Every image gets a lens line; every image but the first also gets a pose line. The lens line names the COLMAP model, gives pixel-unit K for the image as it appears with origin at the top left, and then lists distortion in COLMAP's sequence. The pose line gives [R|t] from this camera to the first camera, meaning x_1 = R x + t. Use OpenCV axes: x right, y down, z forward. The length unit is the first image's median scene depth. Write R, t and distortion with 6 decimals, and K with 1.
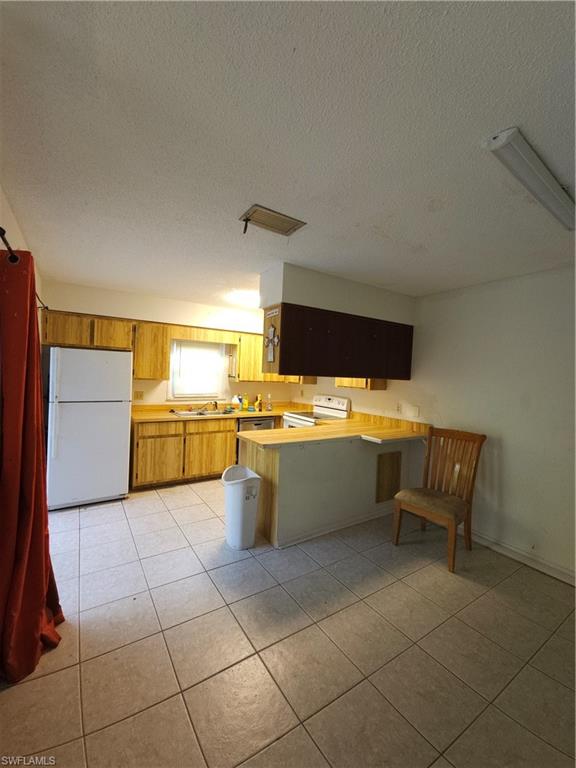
lens RADIAL K [[315.8, 0, 283.8], [0, 315.8, 387.3], [0, 0, 1]] dist [-0.002322, -0.000407]
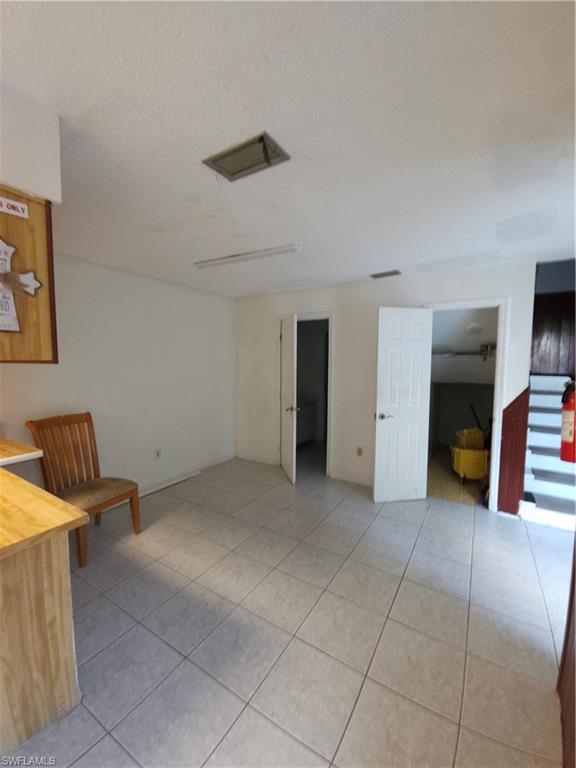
lens RADIAL K [[315.8, 0, 287.4], [0, 315.8, 385.5], [0, 0, 1]] dist [-0.002322, -0.000407]
pose [[-0.419284, -0.115162, 0.900521, -0.680439], [0.029305, 0.989688, 0.140210, -0.070905], [-0.907382, 0.085177, -0.411586, 1.041155]]
